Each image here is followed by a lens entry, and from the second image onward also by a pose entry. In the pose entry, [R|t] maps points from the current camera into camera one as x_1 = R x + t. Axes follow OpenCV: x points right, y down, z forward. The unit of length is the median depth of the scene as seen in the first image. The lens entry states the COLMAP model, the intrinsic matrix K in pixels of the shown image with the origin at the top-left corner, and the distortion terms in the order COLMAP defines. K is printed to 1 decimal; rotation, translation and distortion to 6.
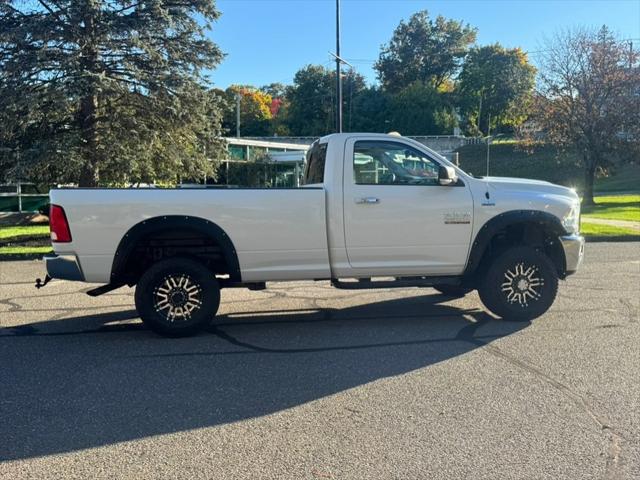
lens RADIAL K [[646.8, 0, 320.0], [0, 646.8, 240.0], [0, 0, 1]] dist [0.173225, -0.374961]
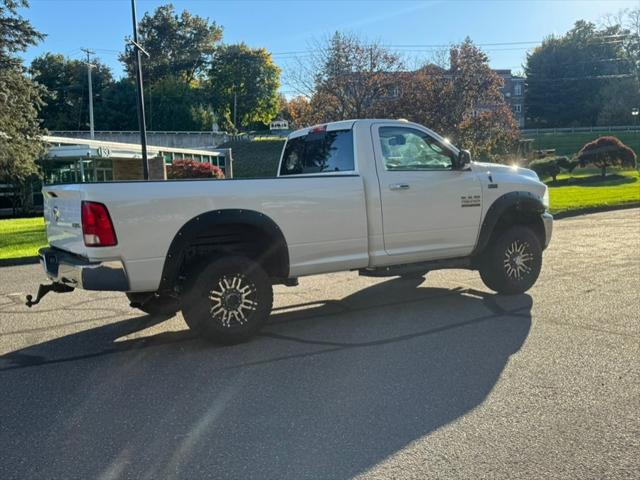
lens RADIAL K [[646.8, 0, 320.0], [0, 646.8, 240.0], [0, 0, 1]] dist [0.173225, -0.374961]
pose [[0.928104, -0.059273, 0.367572, -0.391845], [0.057479, 0.998221, 0.015838, -0.001681], [-0.367857, 0.006428, 0.929860, 0.109916]]
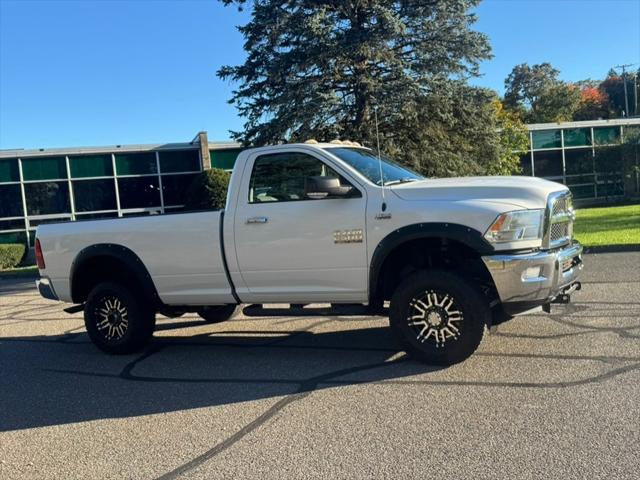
lens RADIAL K [[646.8, 0, 320.0], [0, 646.8, 240.0], [0, 0, 1]] dist [0.173225, -0.374961]
pose [[0.794469, -0.025766, -0.606758, 0.668073], [0.031827, 0.999493, -0.000770, -0.028394], [0.606471, -0.018699, 0.794886, 0.304685]]
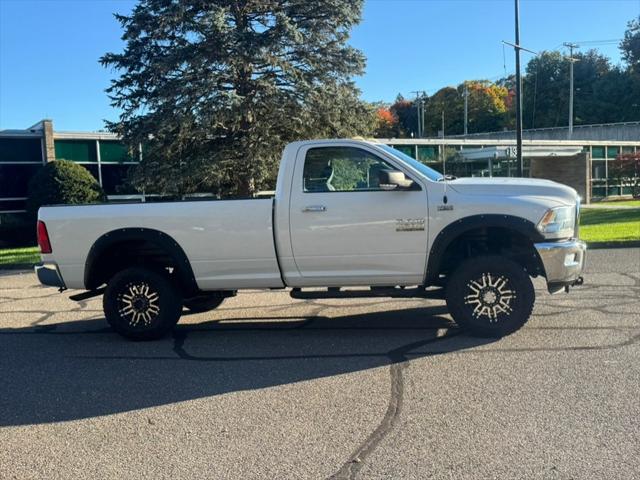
lens RADIAL K [[646.8, 0, 320.0], [0, 646.8, 240.0], [0, 0, 1]] dist [0.173225, -0.374961]
pose [[0.938727, -0.010704, -0.344496, 0.397940], [0.010721, 0.999941, -0.001854, -0.011119], [0.344495, -0.001953, 0.938786, 0.078360]]
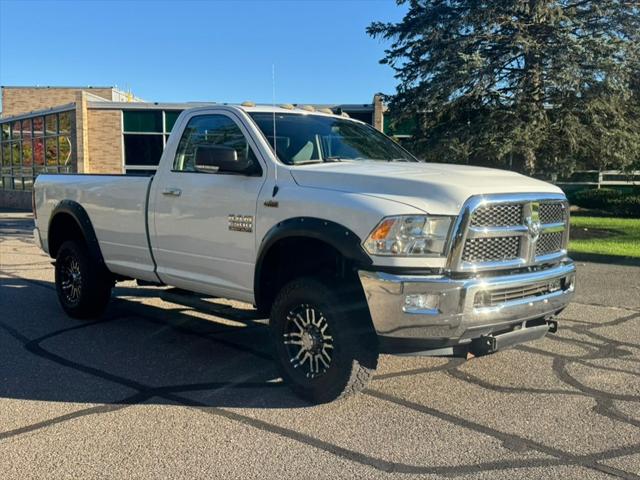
lens RADIAL K [[647.7, 0, 321.9], [0, 647.7, 248.2], [0, 0, 1]] dist [0.164872, -0.342457]
pose [[0.552731, 0.099599, -0.827387, 0.797711], [-0.074302, 0.994768, 0.070111, -0.059091], [0.830041, 0.022724, 0.557239, 0.672537]]
